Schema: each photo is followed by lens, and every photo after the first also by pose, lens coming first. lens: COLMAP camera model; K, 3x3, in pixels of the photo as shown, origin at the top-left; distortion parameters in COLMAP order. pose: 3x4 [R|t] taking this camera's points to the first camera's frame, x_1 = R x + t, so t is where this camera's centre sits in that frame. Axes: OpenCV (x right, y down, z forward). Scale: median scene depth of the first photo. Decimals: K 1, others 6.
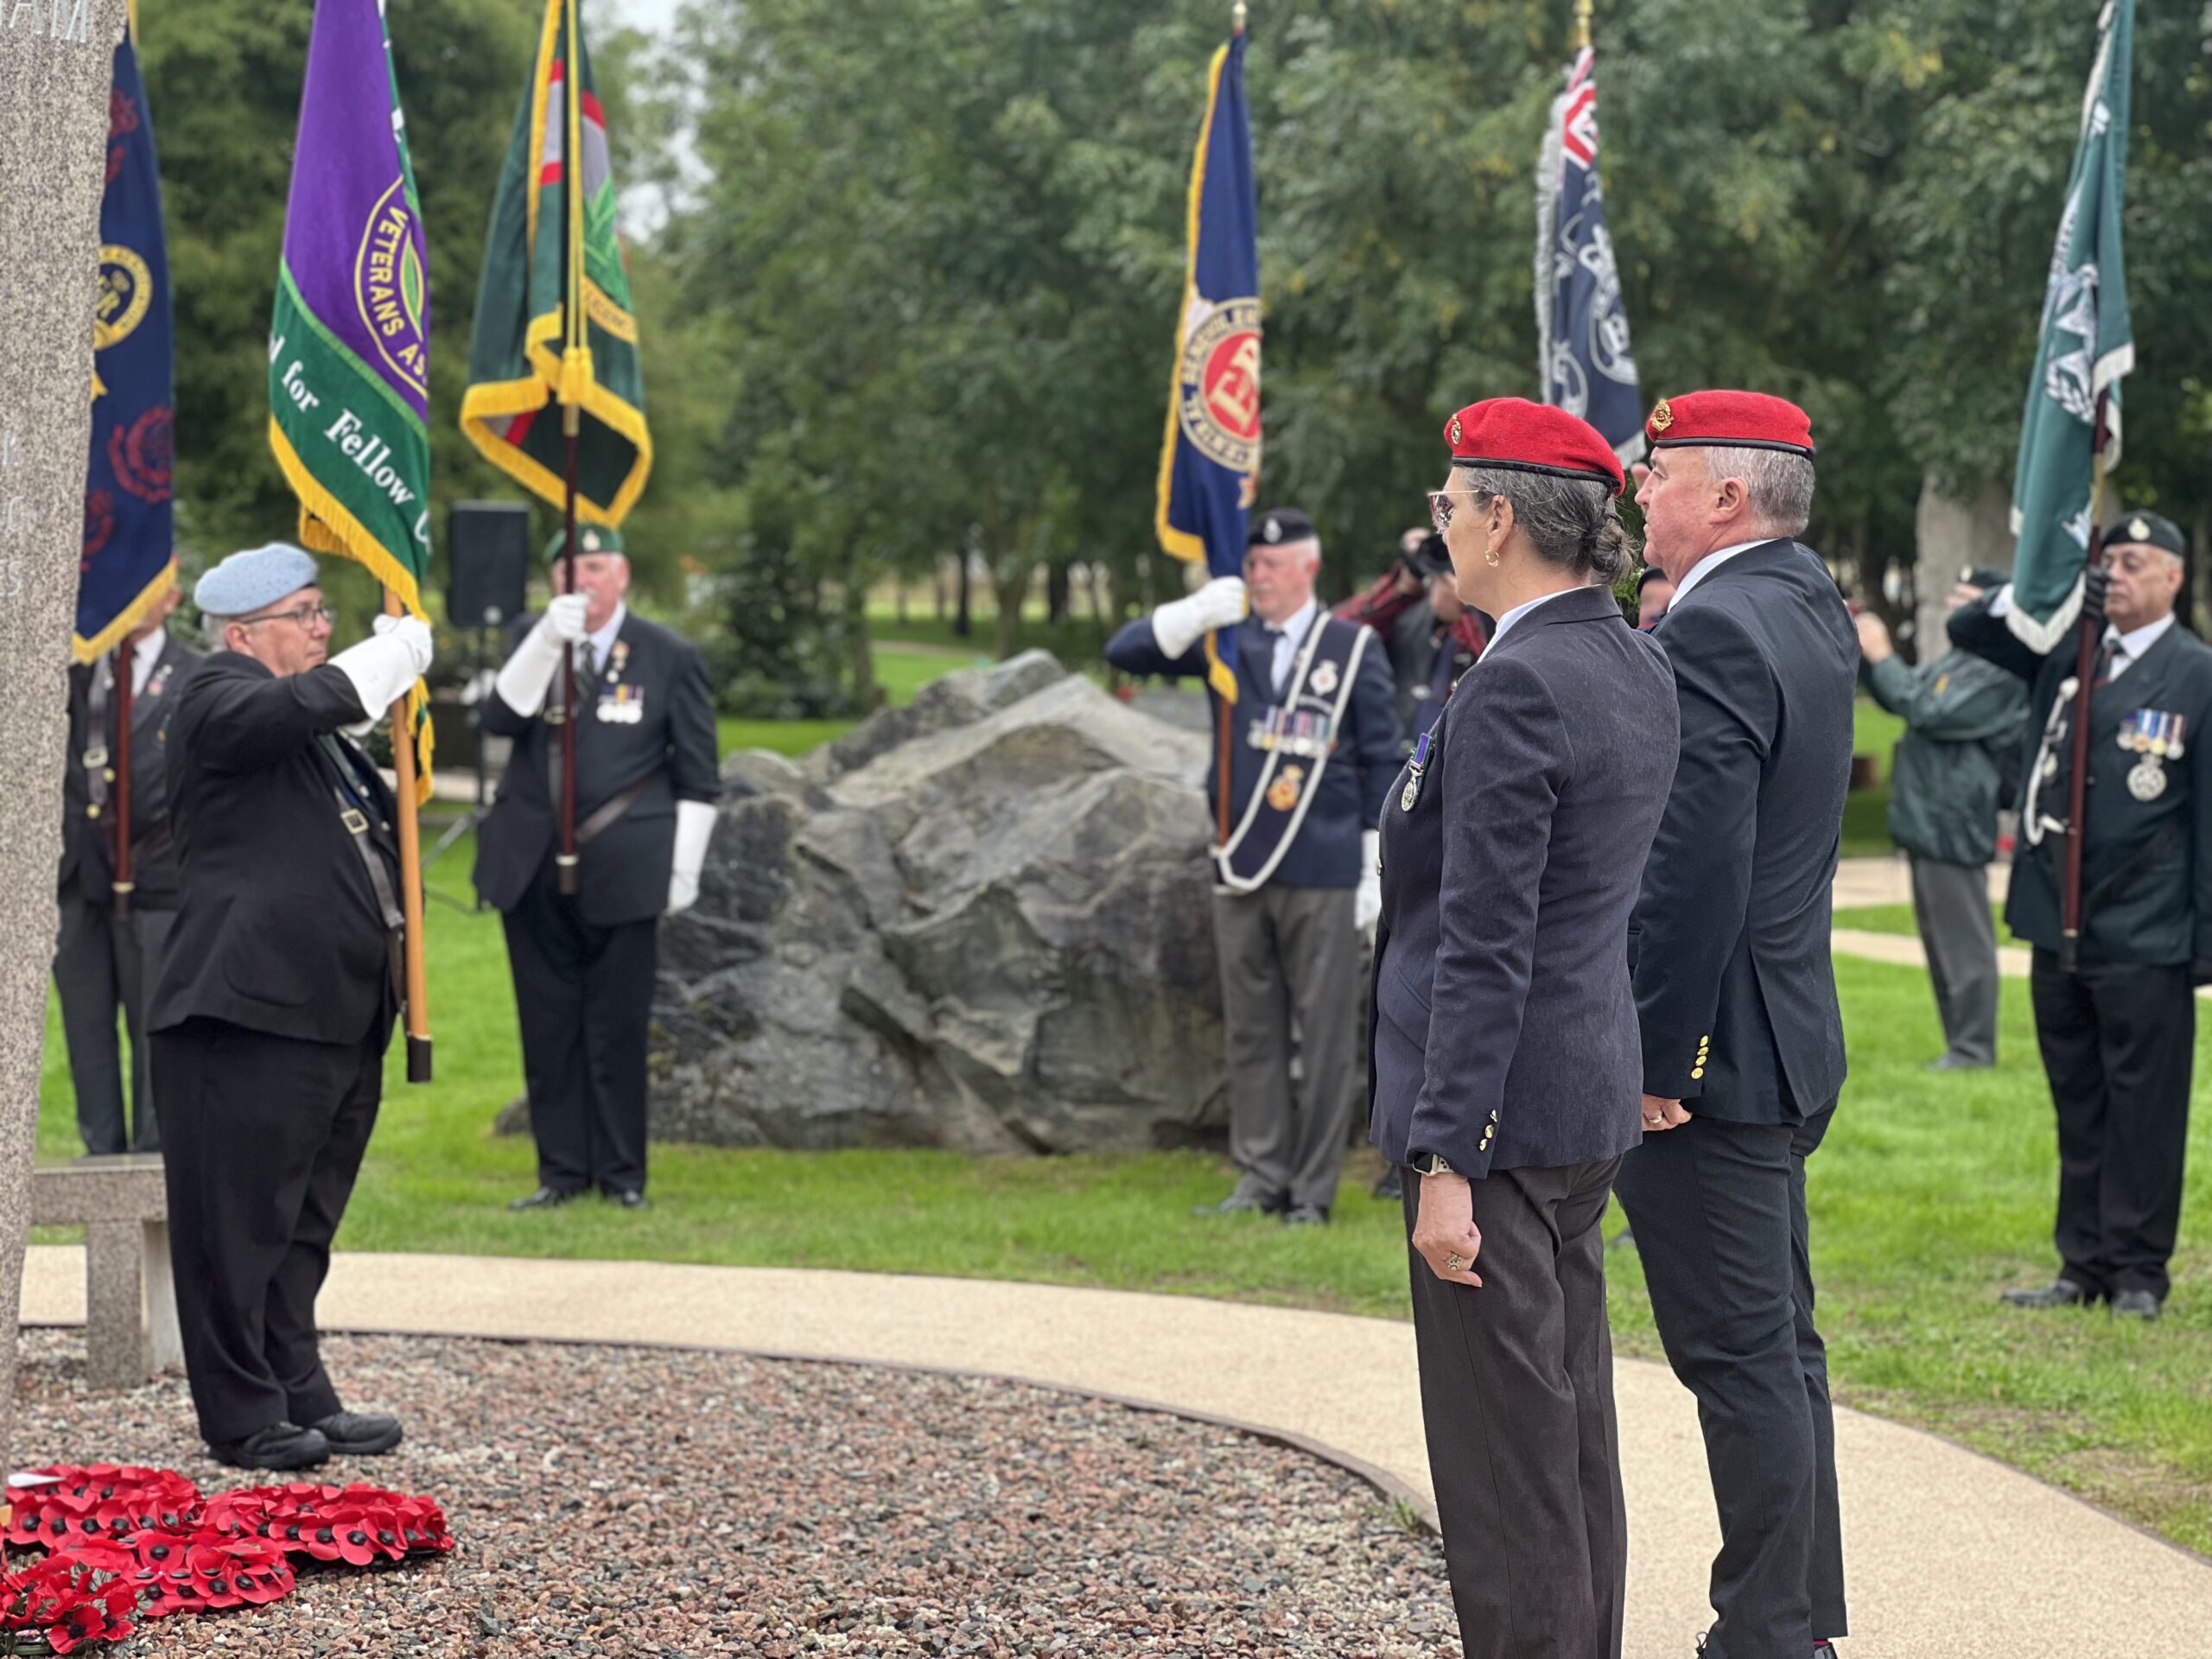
lens RADIAL K [[4929.5, 0, 1156.5], [0, 4929.5, 759.5], [0, 0, 1]] dist [0.161153, 0.000000]
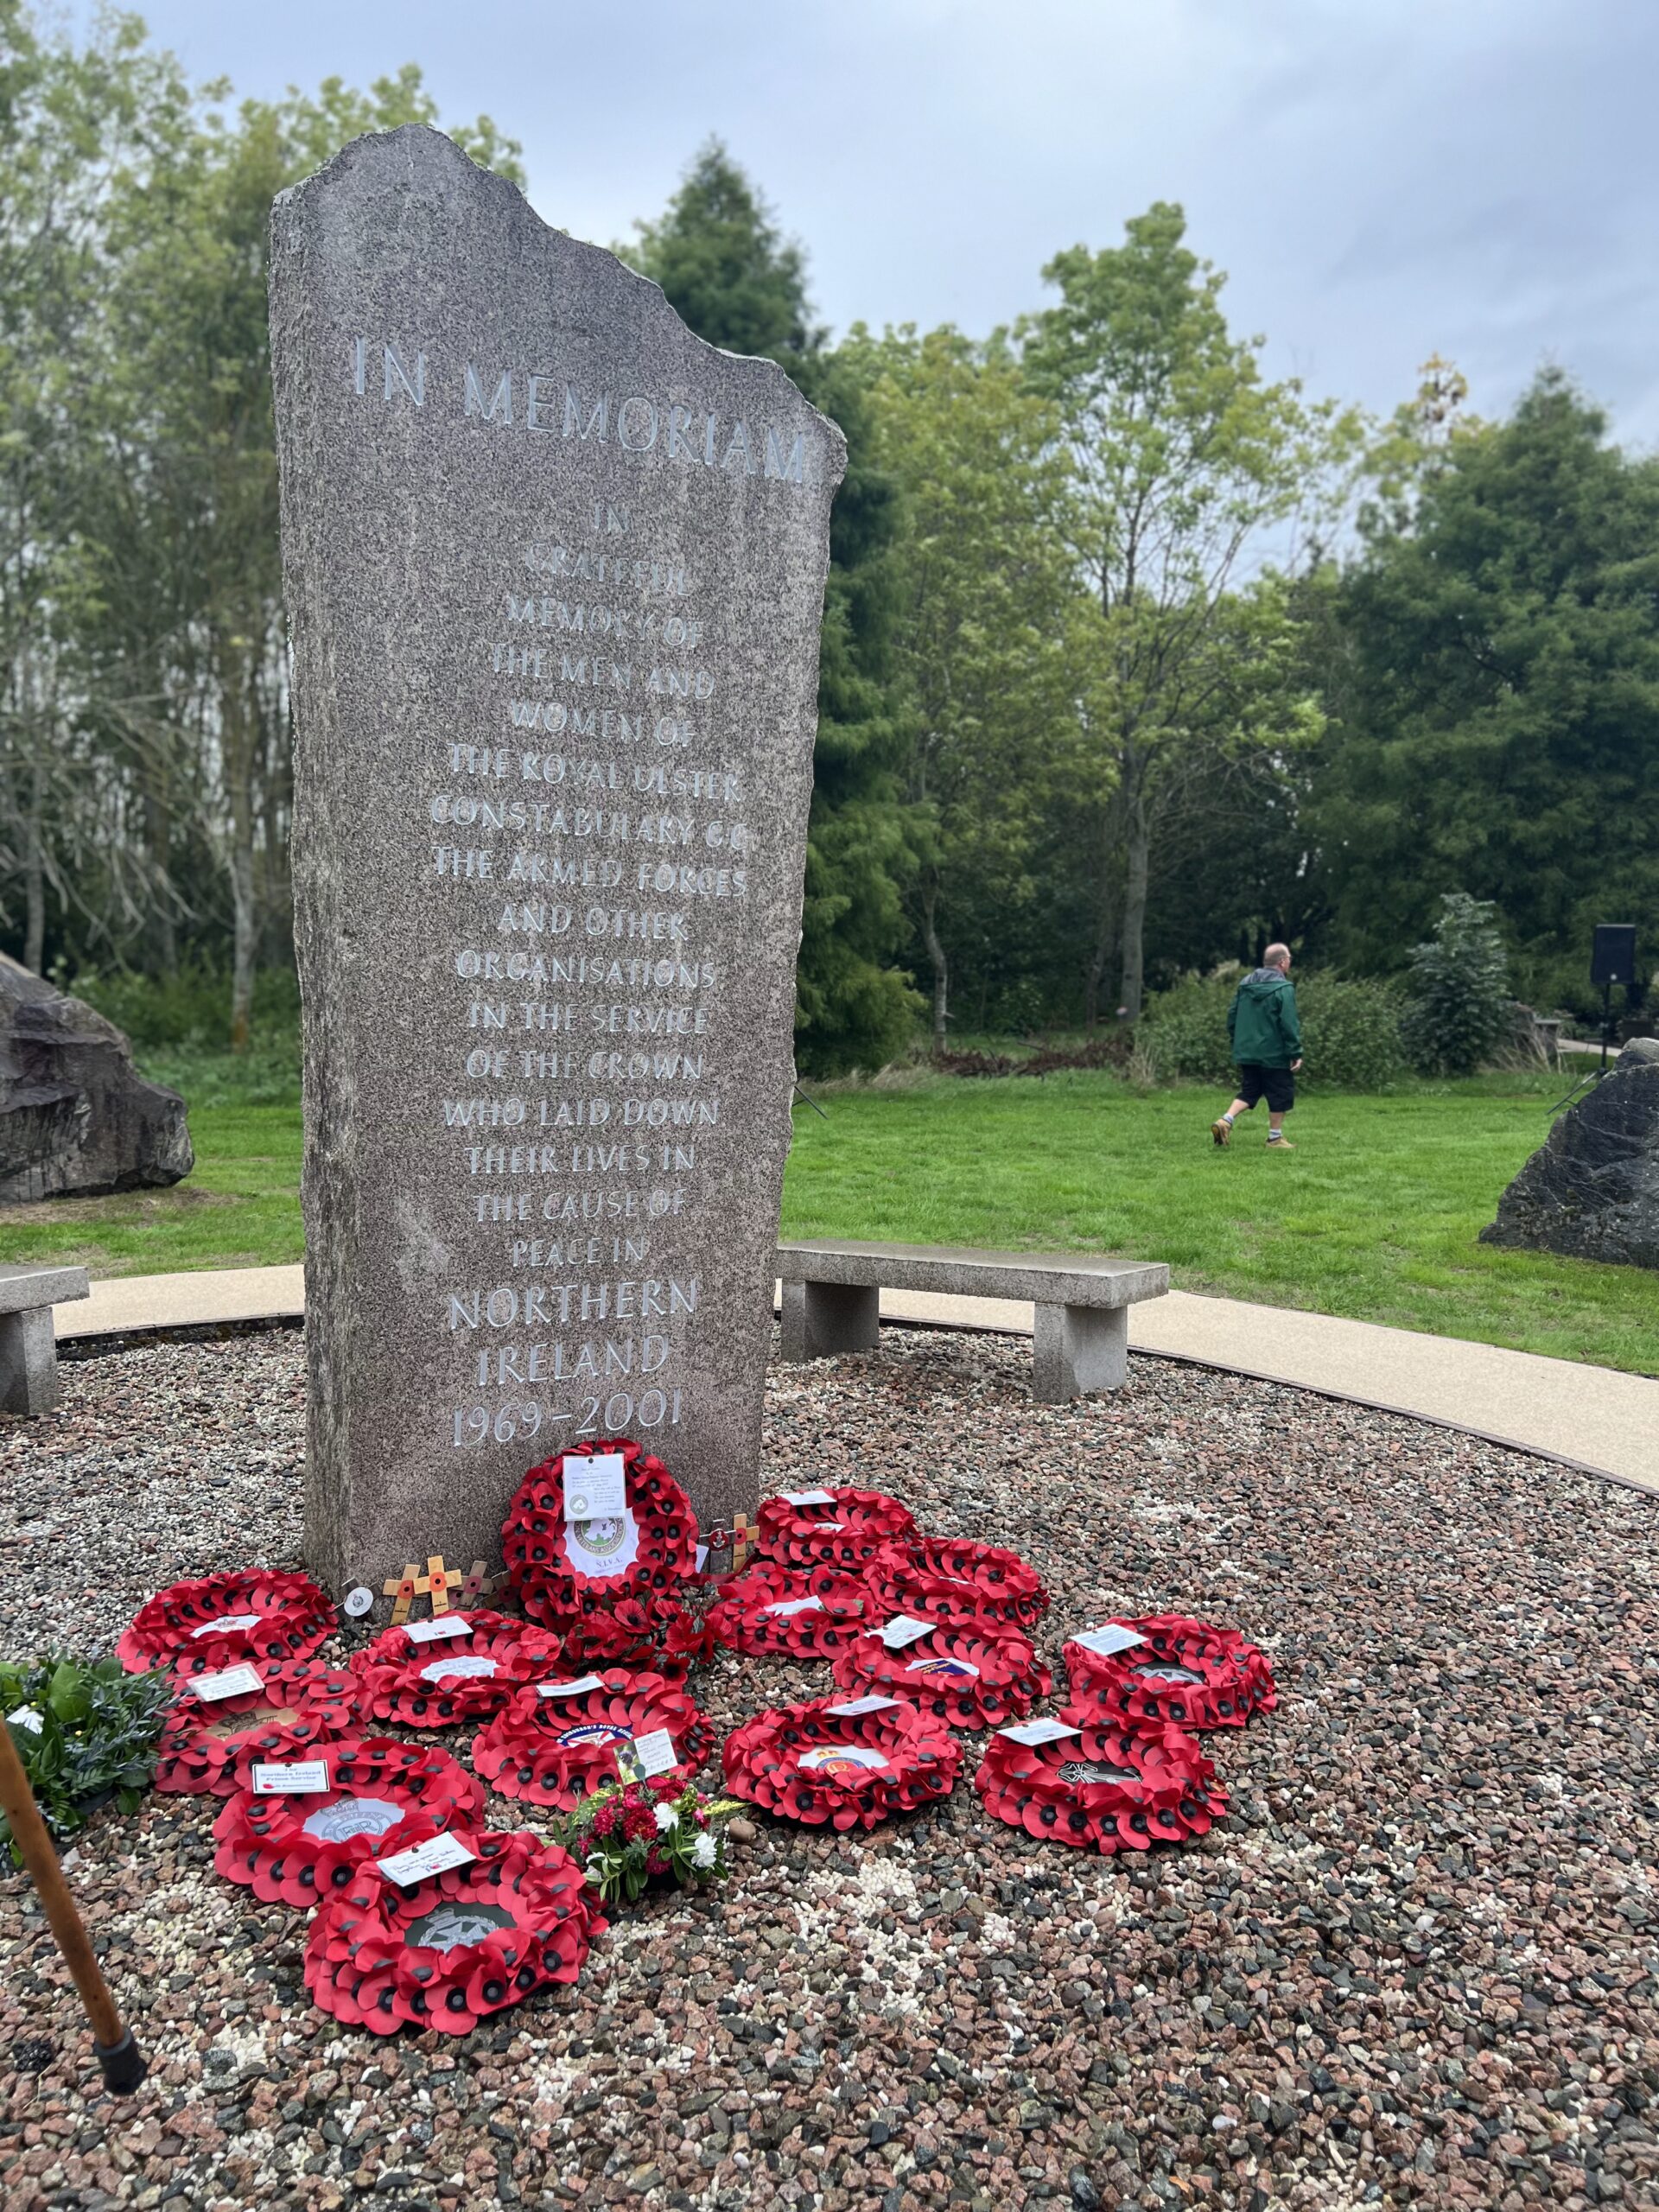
lens RADIAL K [[1660.4, 0, 832.2], [0, 1660.4, 1125.6], [0, 0, 1]] dist [0.054469, -0.054878]
pose [[0.805962, 0.059201, -0.589000, 0.059142], [-0.028524, 0.997715, 0.061251, 0.001762], [0.591280, -0.032565, 0.805809, 0.542605]]
